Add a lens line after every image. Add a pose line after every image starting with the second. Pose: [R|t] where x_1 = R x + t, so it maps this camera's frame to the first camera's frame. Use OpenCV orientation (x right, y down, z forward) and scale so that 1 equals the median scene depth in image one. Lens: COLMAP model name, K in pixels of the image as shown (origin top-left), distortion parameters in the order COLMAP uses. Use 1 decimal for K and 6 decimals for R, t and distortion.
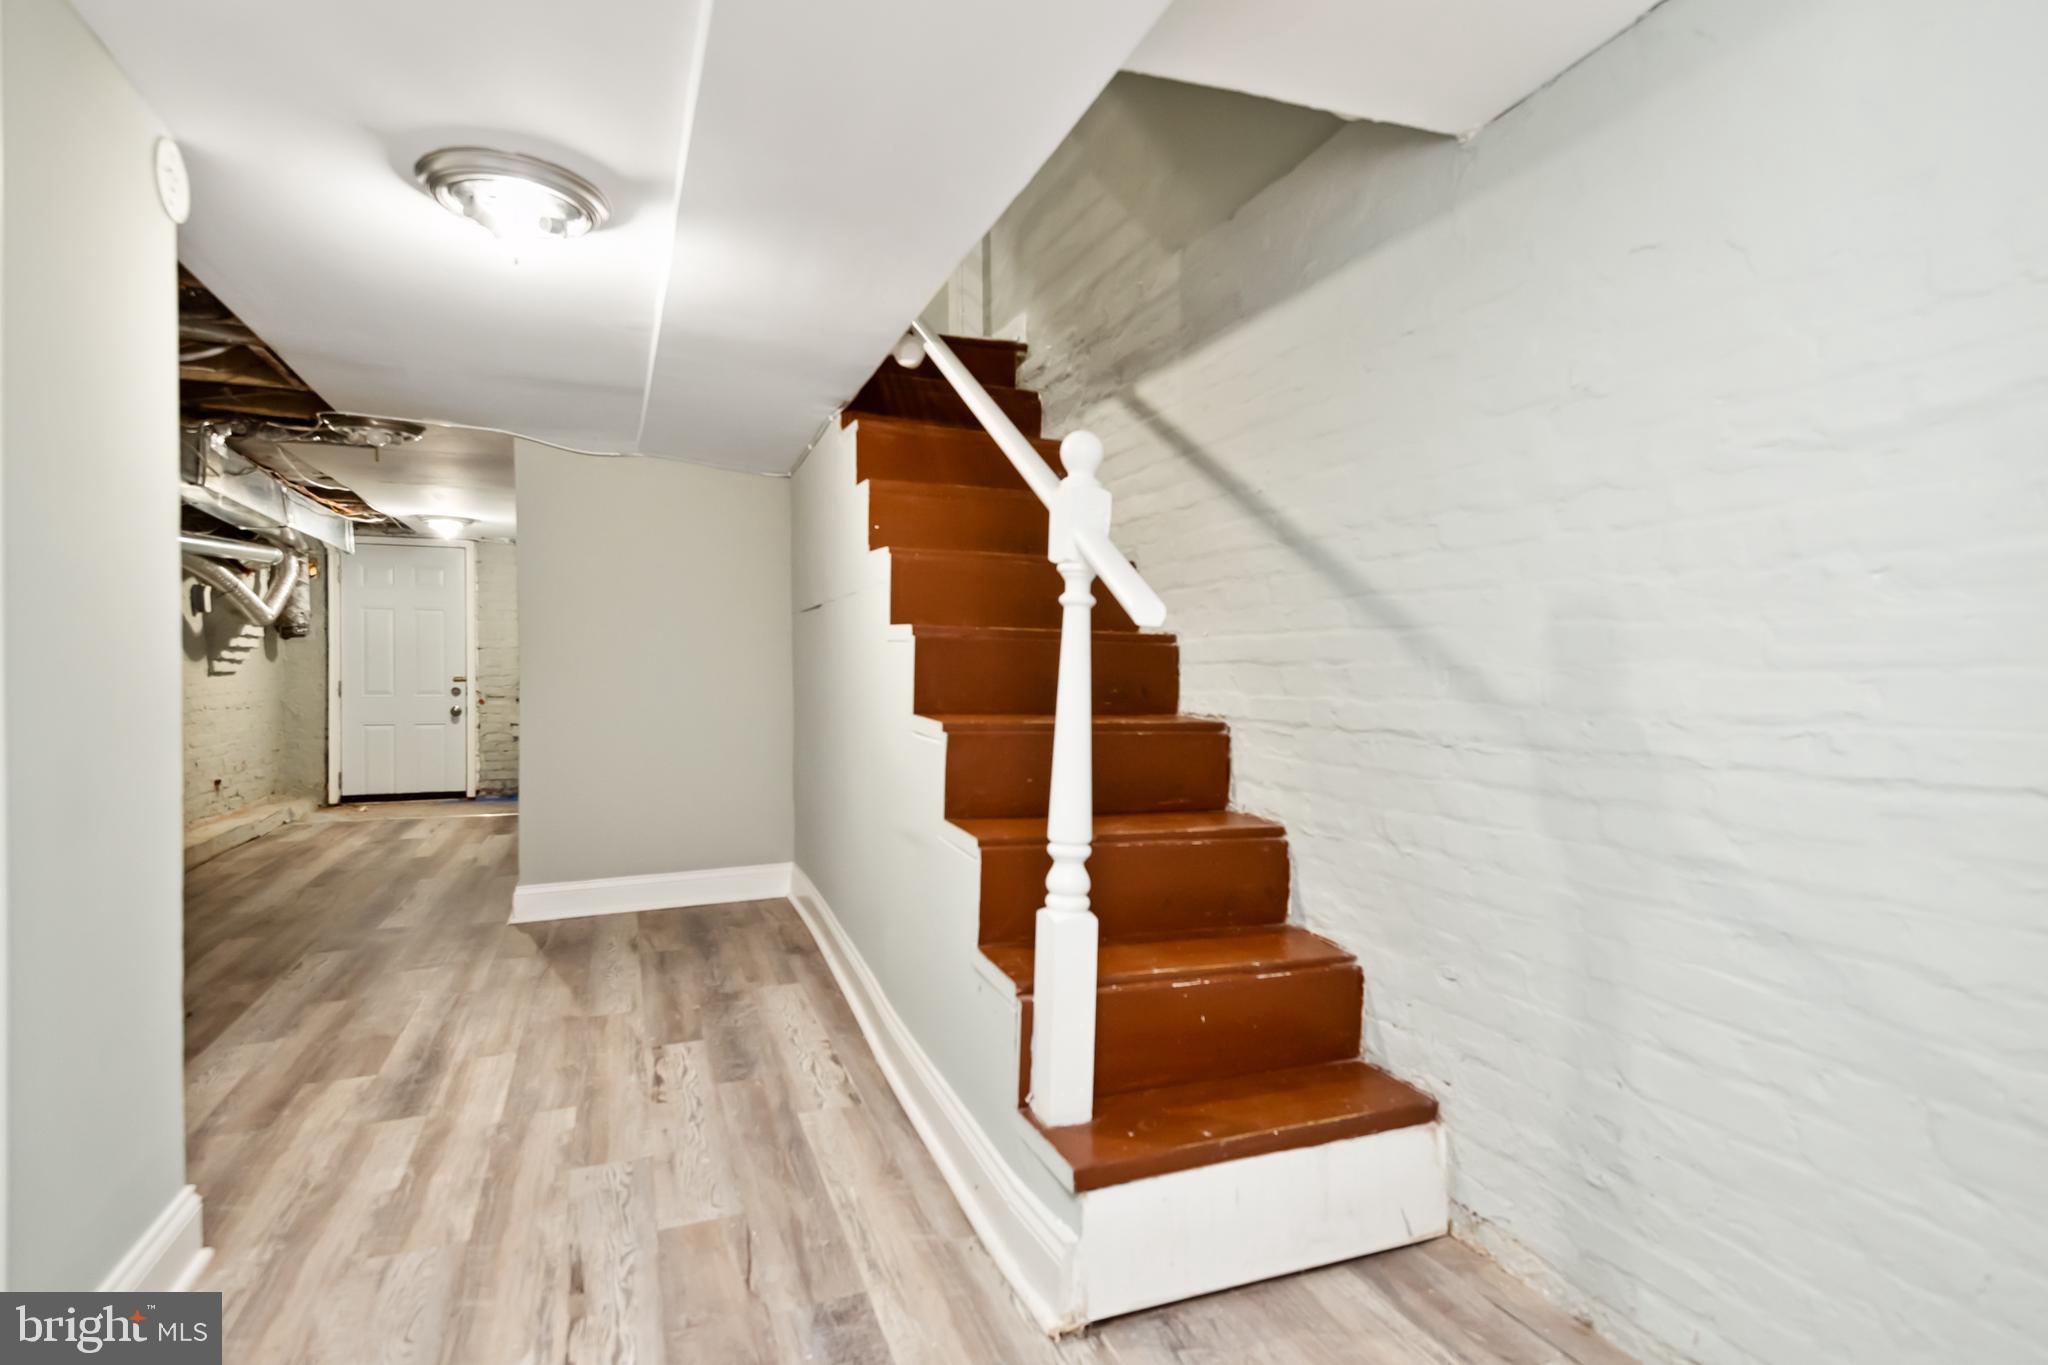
lens RADIAL K [[1048.3, 0, 1024.0], [0, 1048.3, 682.5], [0, 0, 1]] dist [-0.000428, -0.000215]
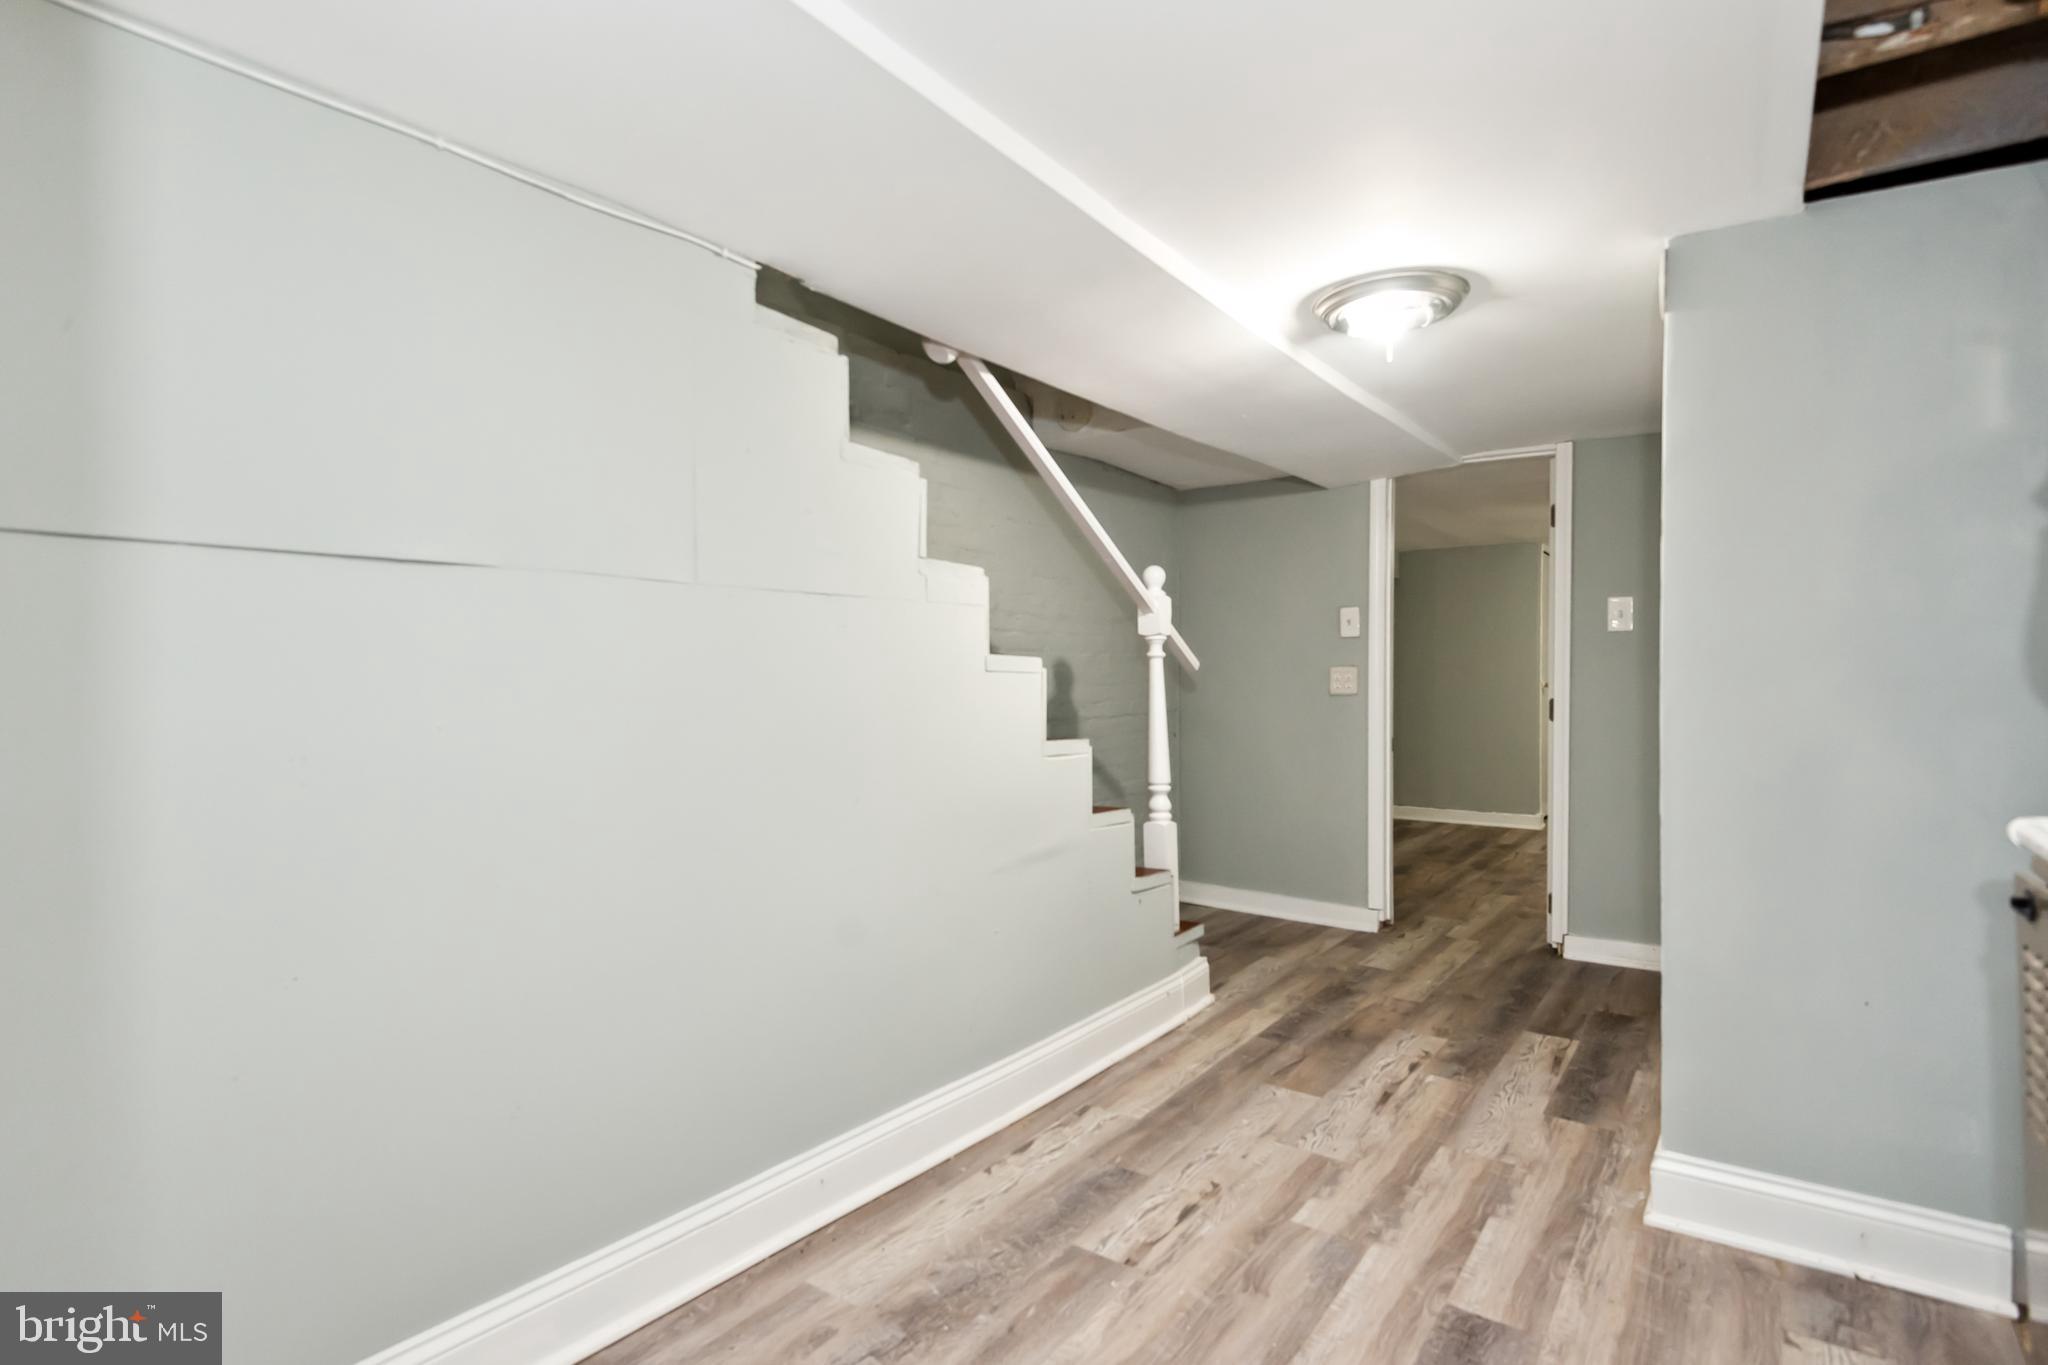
lens RADIAL K [[1048.3, 0, 1024.0], [0, 1048.3, 682.5], [0, 0, 1]] dist [-0.000428, -0.000215]
pose [[-0.552173, -0.012135, 0.833641, -1.163853], [0.025312, 0.999189, 0.031310, -0.078253], [-0.833345, 0.038389, -0.551418, 1.875011]]
